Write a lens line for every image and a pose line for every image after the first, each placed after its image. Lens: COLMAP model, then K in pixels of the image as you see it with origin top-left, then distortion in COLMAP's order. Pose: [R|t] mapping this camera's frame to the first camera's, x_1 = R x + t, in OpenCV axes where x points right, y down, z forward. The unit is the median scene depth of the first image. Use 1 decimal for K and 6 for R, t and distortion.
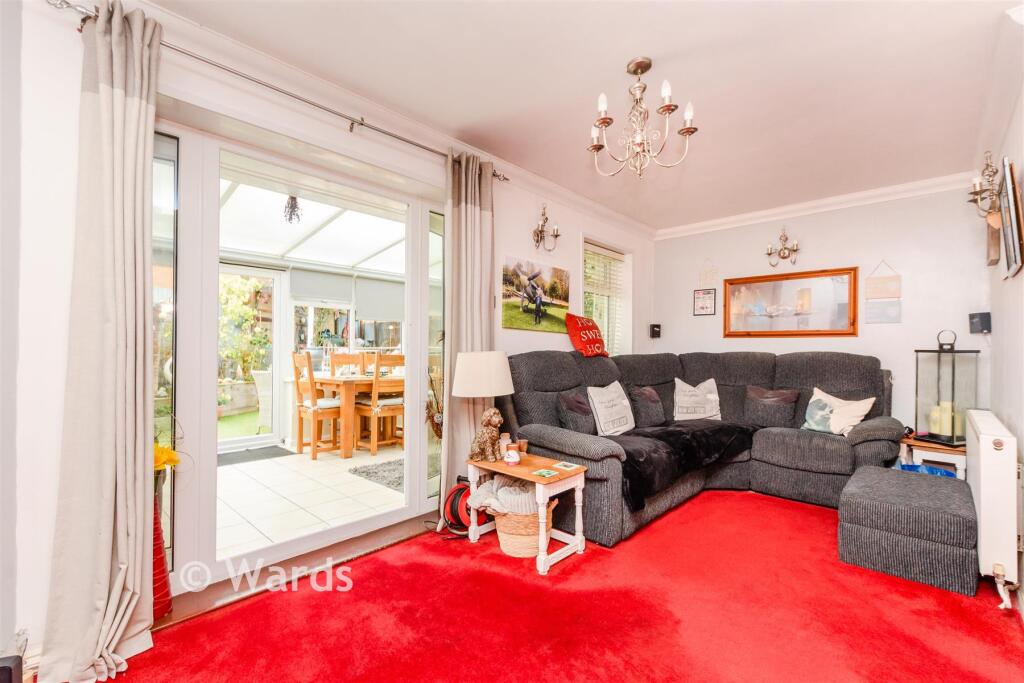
lens RADIAL K [[444.6, 0, 515.7], [0, 444.6, 345.5], [0, 0, 1]] dist [0.000985, 0.000065]
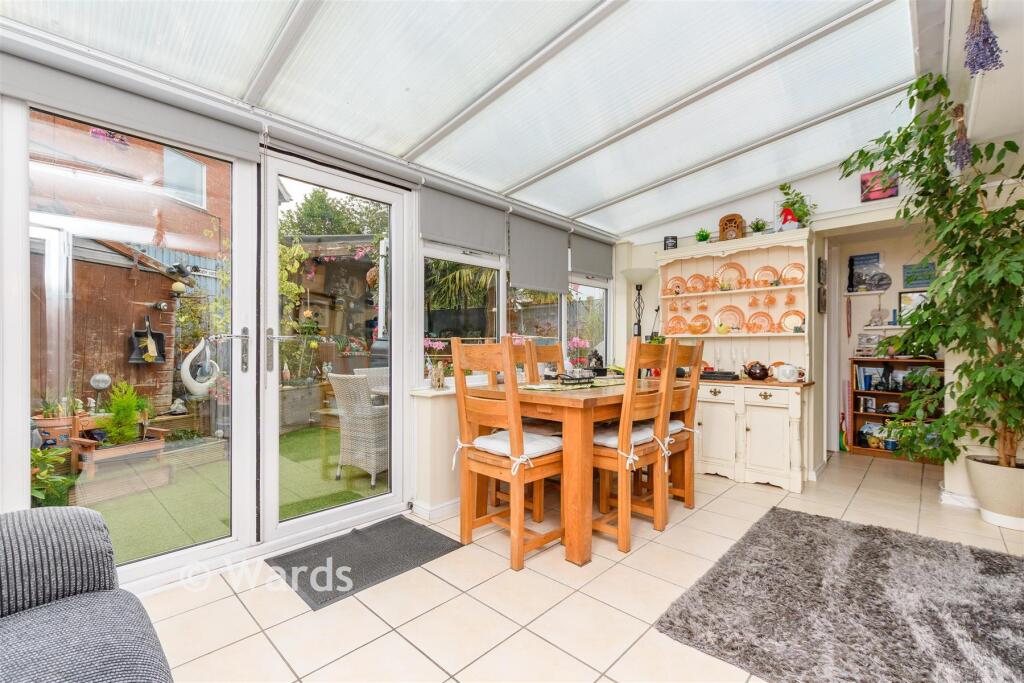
lens RADIAL K [[444.6, 0, 508.1], [0, 444.6, 343.8], [0, 0, 1]] dist [0.000985, 0.000065]
pose [[0.999950, -0.000211, -0.010007, -0.357464], [0.000204, 1.000000, -0.000608, 0.017587], [0.010007, 0.000606, 0.999950, 0.415377]]
